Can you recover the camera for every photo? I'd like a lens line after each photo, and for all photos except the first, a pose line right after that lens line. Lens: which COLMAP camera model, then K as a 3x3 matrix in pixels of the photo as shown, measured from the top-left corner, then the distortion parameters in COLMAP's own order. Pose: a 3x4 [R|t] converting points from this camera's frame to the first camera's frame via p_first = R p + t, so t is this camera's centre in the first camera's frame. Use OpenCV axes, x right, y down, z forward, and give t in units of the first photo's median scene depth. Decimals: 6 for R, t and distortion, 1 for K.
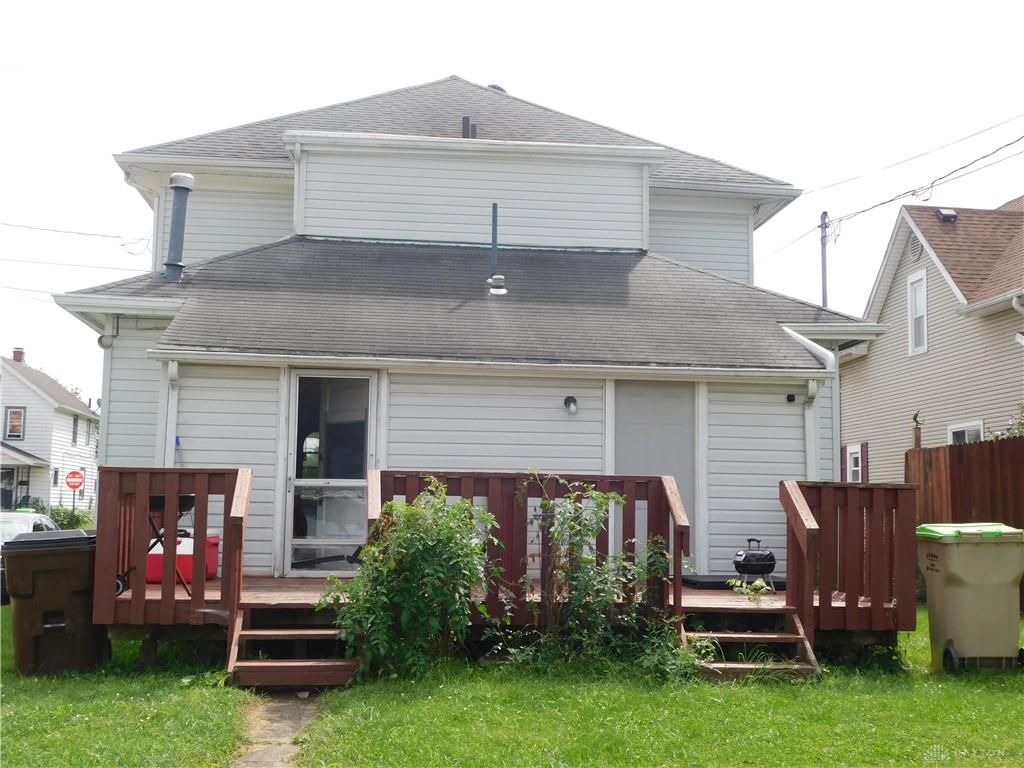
lens RADIAL K [[1224.4, 0, 512.0], [0, 1224.4, 384.0], [0, 0, 1]] dist [-0.007302, -0.008596]
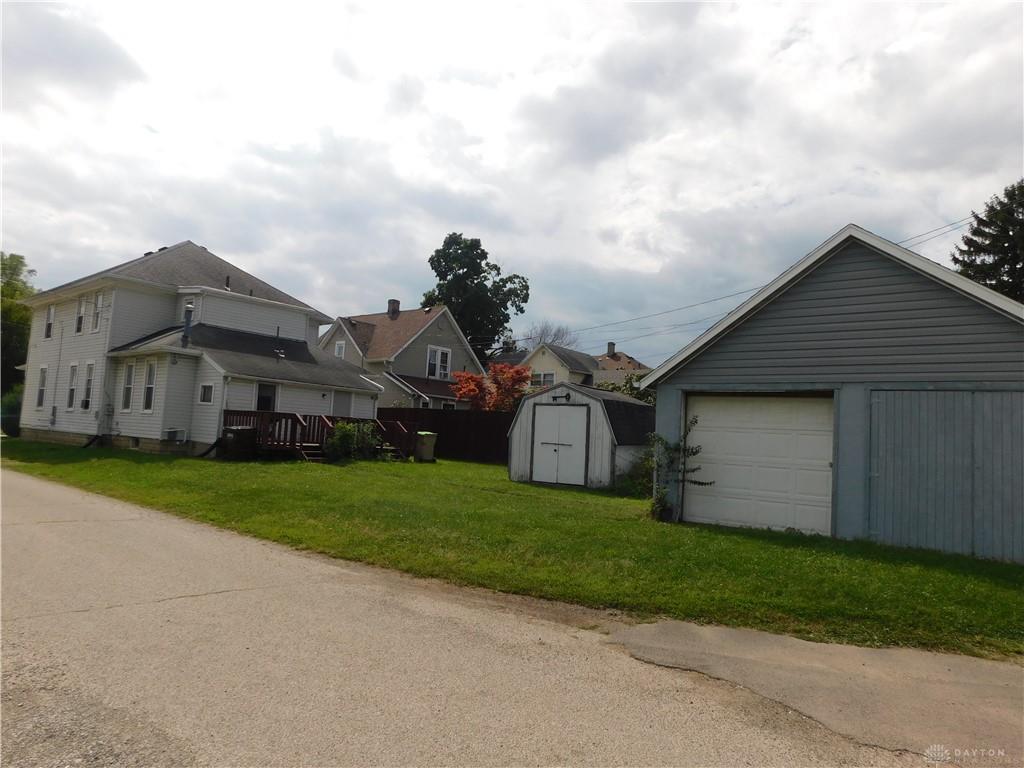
lens RADIAL K [[679.2, 0, 512.0], [0, 679.2, 384.0], [0, 0, 1]] dist [-0.045201, 0.003582]
pose [[0.722483, 0.081063, 0.686620, -0.944984], [-0.116599, 0.993164, 0.005436, -0.096832], [-0.681486, -0.083987, 0.726996, -0.877592]]
